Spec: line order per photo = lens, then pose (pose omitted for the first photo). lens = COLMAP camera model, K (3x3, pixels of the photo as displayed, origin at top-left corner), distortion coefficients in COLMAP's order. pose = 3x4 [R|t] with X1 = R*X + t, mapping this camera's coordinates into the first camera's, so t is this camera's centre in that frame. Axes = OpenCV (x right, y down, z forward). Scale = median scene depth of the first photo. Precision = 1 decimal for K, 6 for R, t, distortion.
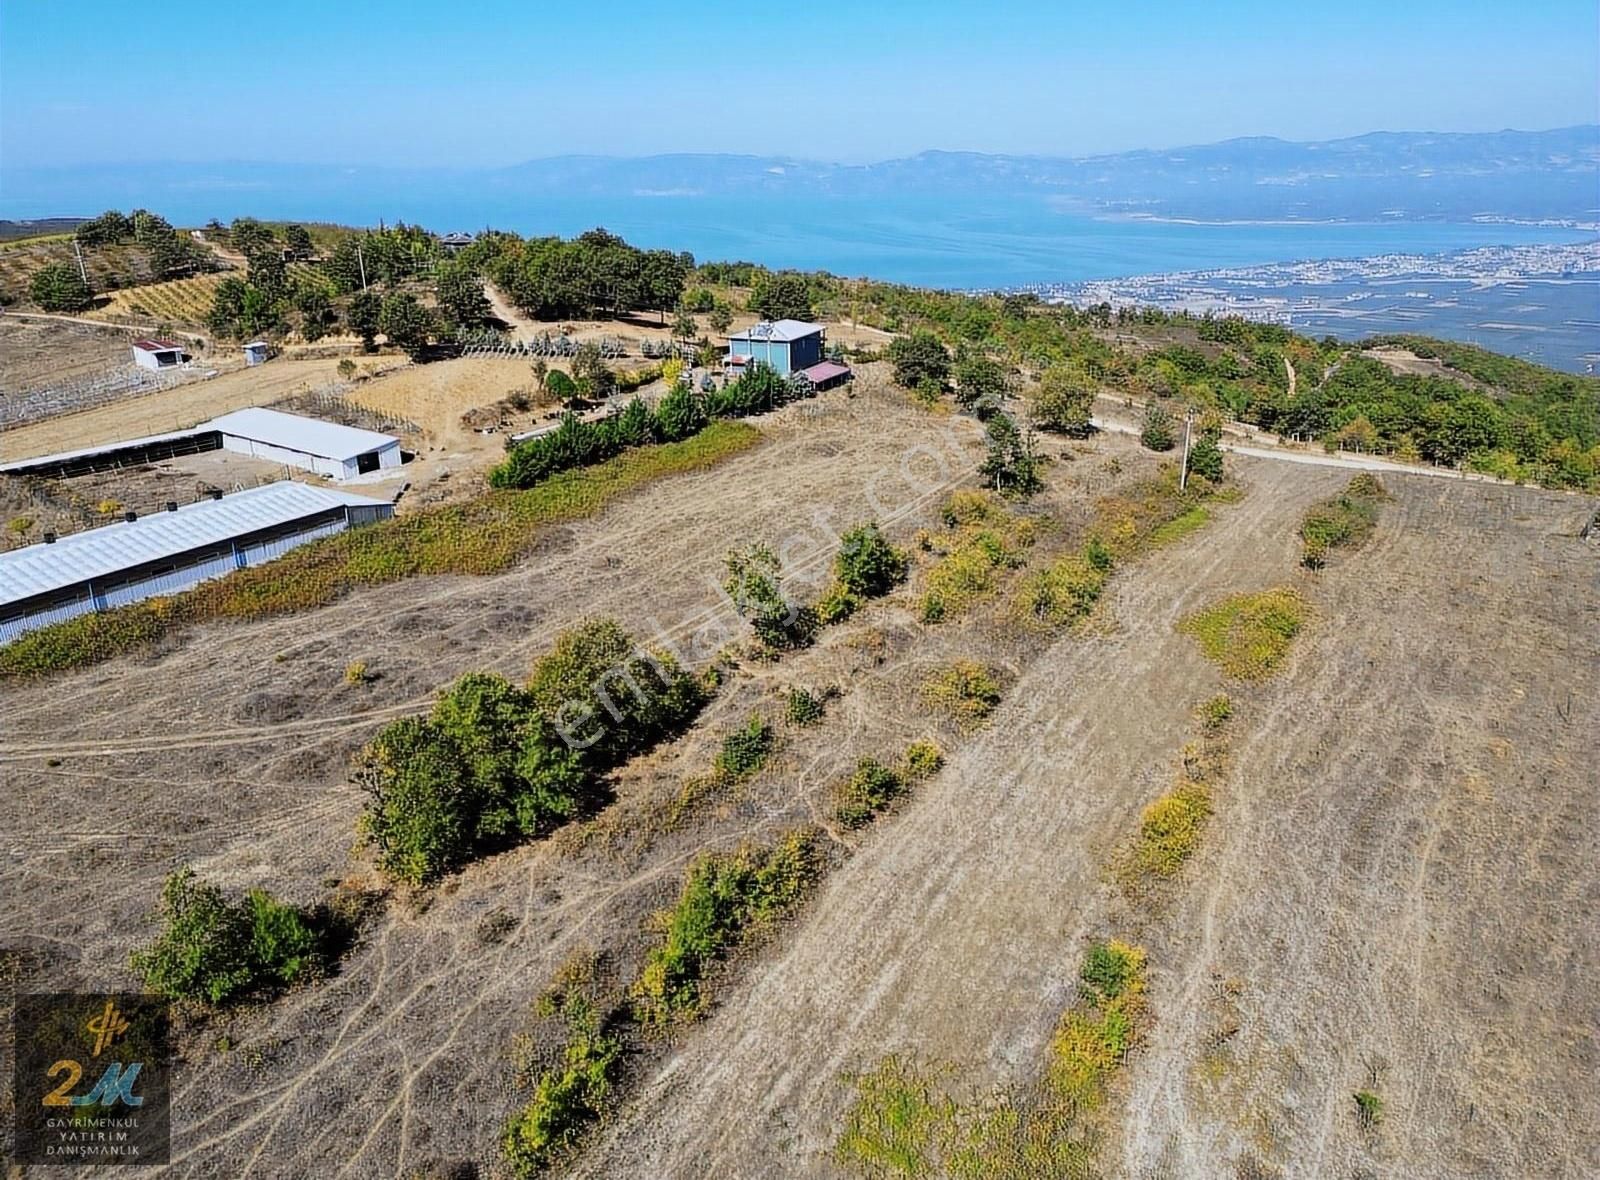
lens RADIAL K [[1113.0, 0, 797.8], [0, 1113.0, 582.3], [0, 0, 1]] dist [0.068022, -0.058827]
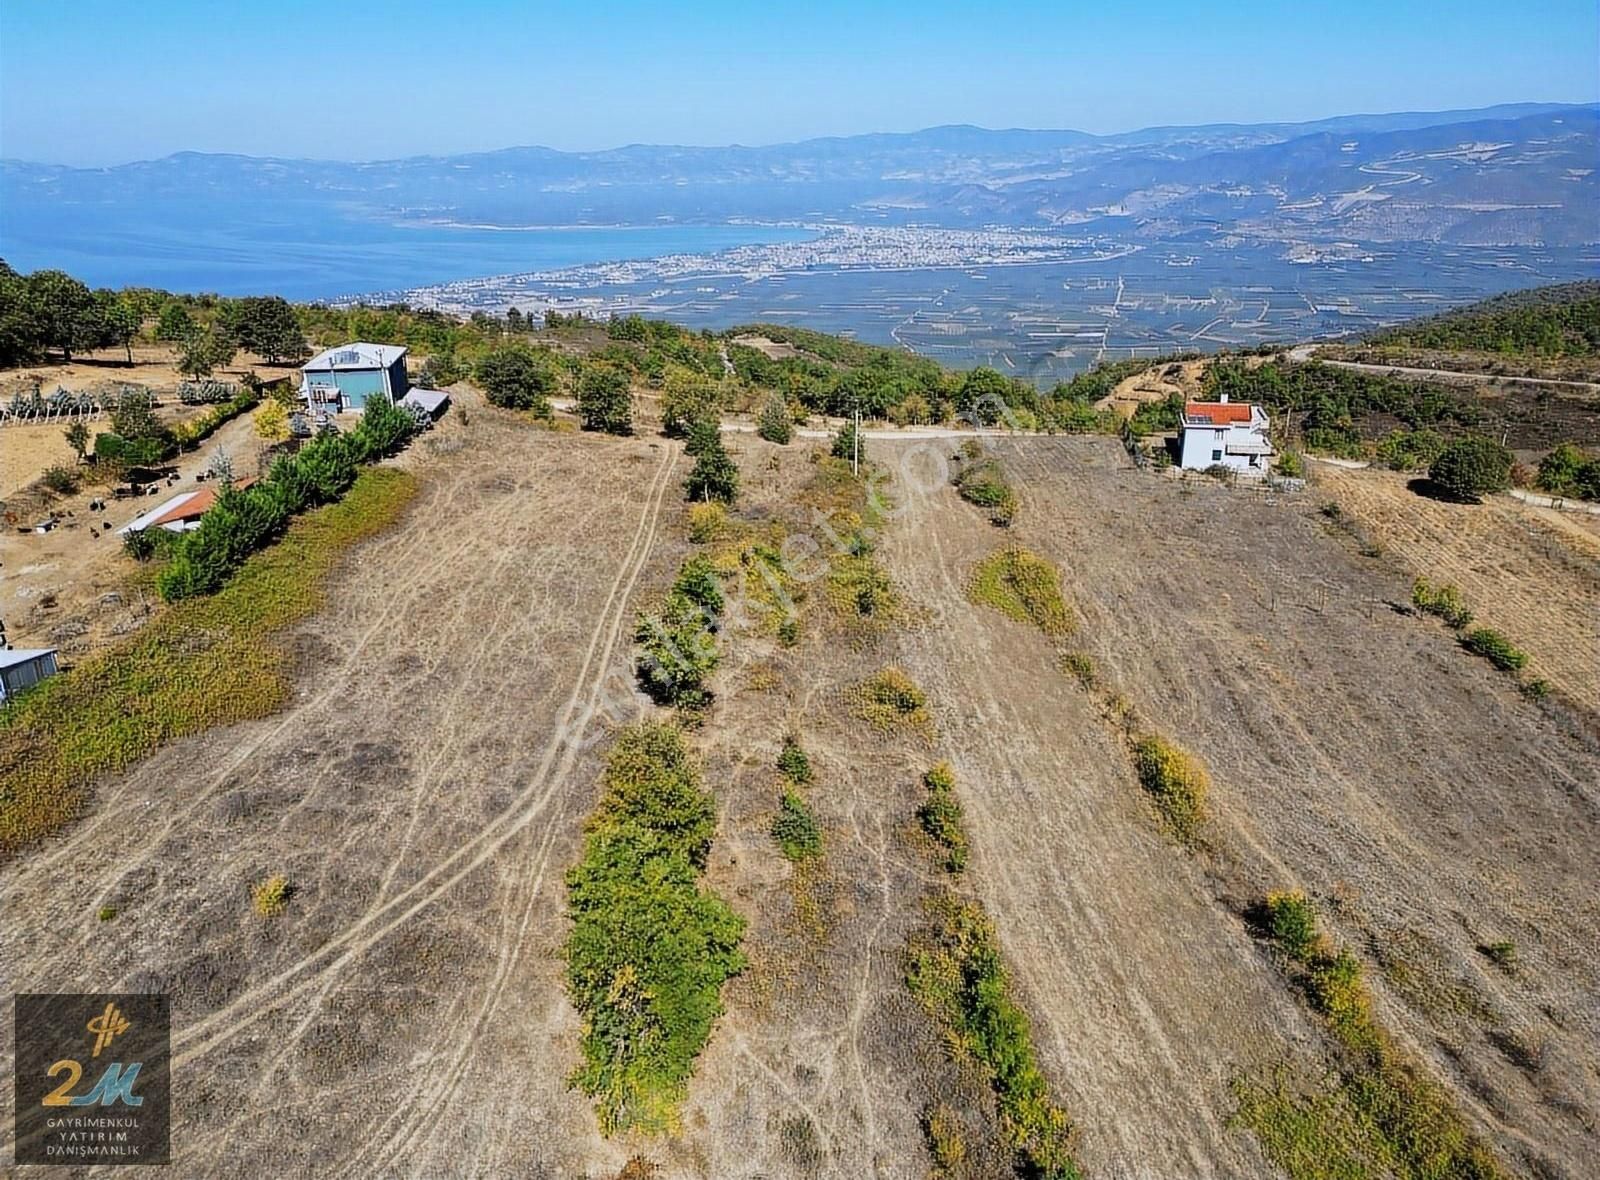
lens RADIAL K [[1113.0, 0, 797.9], [0, 1113.0, 581.1], [0, 0, 1]] dist [0.068022, -0.058827]
pose [[0.836218, -0.188348, 0.515039, -0.348961], [0.191418, 0.980348, 0.047723, -0.061060], [-0.513906, 0.058680, 0.855837, 0.187302]]
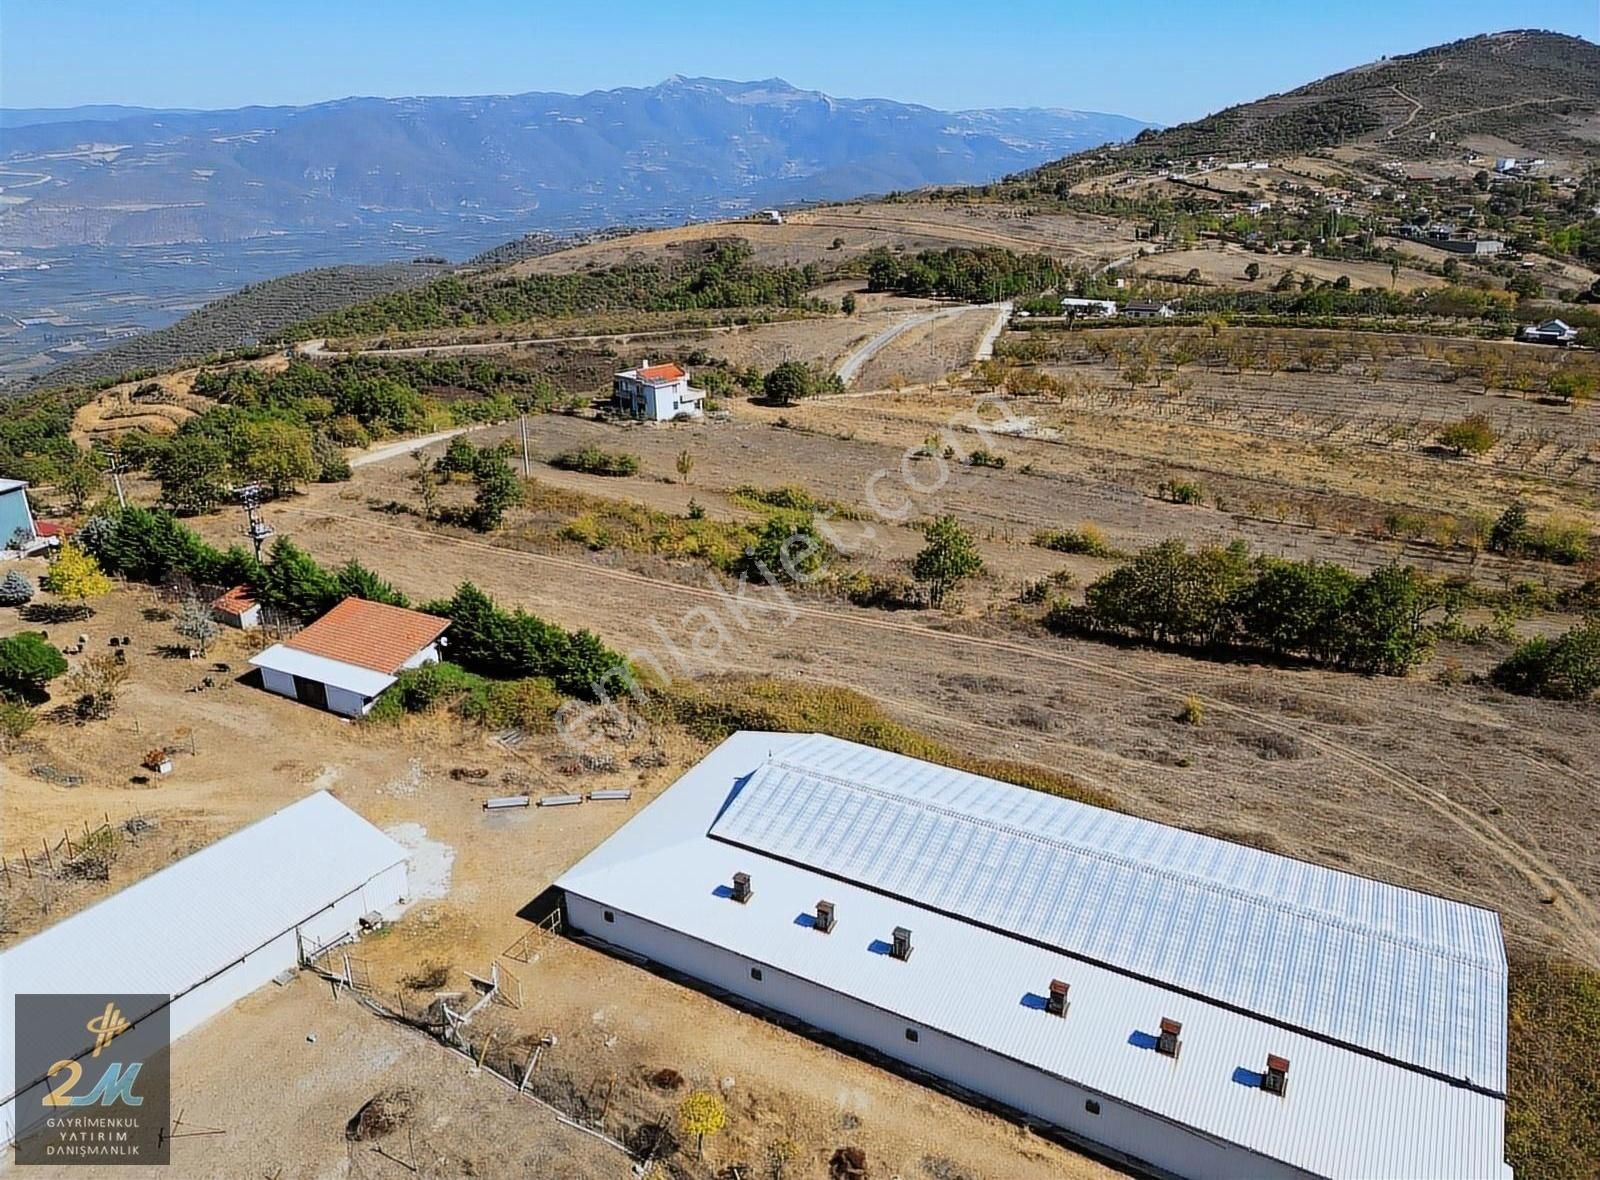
lens RADIAL K [[1113.0, 0, 799.8], [0, 1113.0, 582.8], [0, 0, 1]] dist [0.068022, -0.058827]
pose [[-0.057067, -0.350383, 0.934866, -0.977797], [0.360933, 0.865818, 0.346536, -0.370696], [-0.930844, 0.357200, 0.077055, 0.946886]]
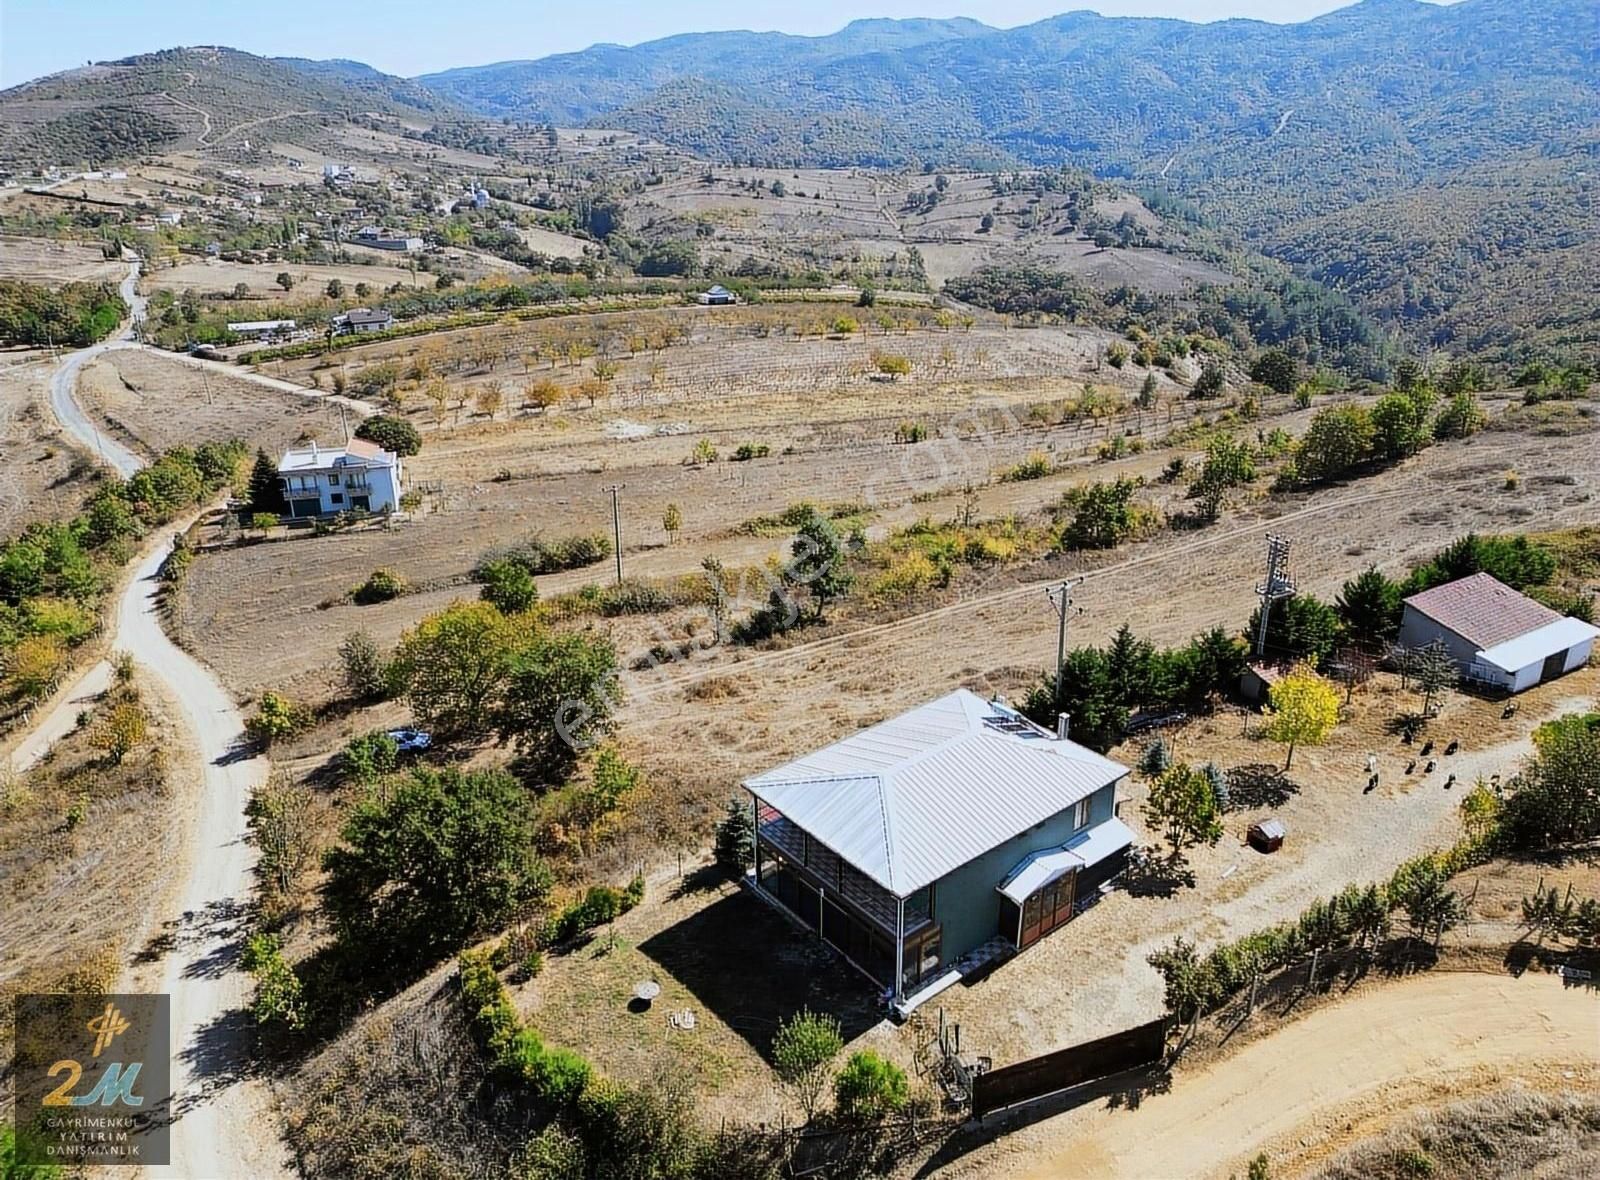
lens RADIAL K [[1113.0, 0, 798.9], [0, 1113.0, 581.6], [0, 0, 1]] dist [0.068022, -0.058827]
pose [[-0.885627, -0.146393, 0.440720, -0.182861], [0.188099, 0.754606, 0.628641, -0.770377], [-0.424598, 0.639640, -0.640763, 1.972859]]
